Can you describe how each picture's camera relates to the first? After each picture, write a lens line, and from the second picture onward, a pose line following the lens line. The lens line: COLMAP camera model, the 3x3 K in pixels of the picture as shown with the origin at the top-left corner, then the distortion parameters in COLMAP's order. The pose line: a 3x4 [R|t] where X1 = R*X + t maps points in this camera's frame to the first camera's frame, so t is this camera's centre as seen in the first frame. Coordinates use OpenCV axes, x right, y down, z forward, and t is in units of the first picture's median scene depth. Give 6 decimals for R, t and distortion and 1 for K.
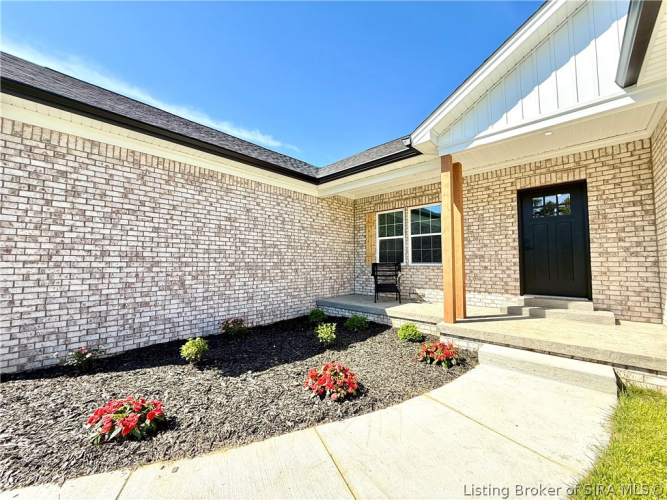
lens RADIAL K [[265.4, 0, 331.9], [0, 265.4, 250.0], [0, 0, 1]] dist [-0.000628, 0.000695]
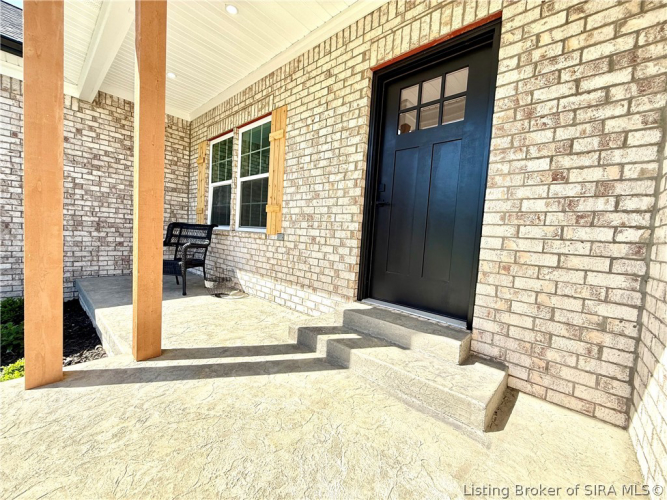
lens RADIAL K [[265.4, 0, 331.9], [0, 265.4, 250.0], [0, 0, 1]] dist [-0.000628, 0.000695]
pose [[0.997824, 0.060447, 0.026317, 0.743147], [-0.062973, 0.992041, 0.109038, 0.035555], [-0.019517, -0.110458, 0.993689, 0.610750]]
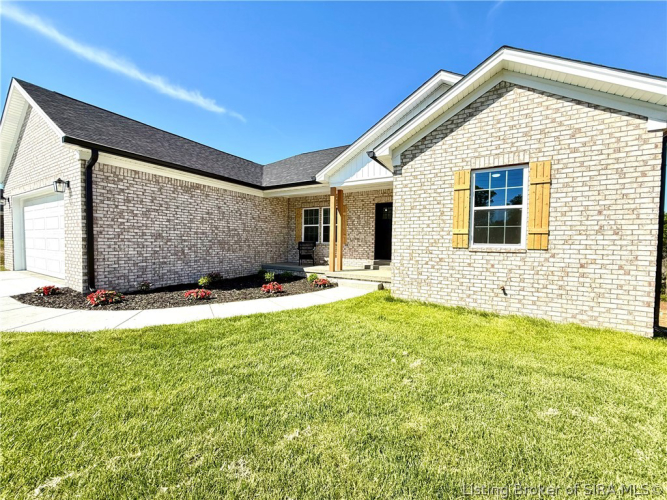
lens RADIAL K [[265.4, 0, 331.9], [0, 265.4, 250.0], [0, 0, 1]] dist [-0.000628, 0.000695]
pose [[0.975387, 0.008860, 0.220323, -0.002376], [-0.027100, 0.996434, 0.079906, -0.049163], [-0.218829, -0.083910, 0.972149, -0.882197]]
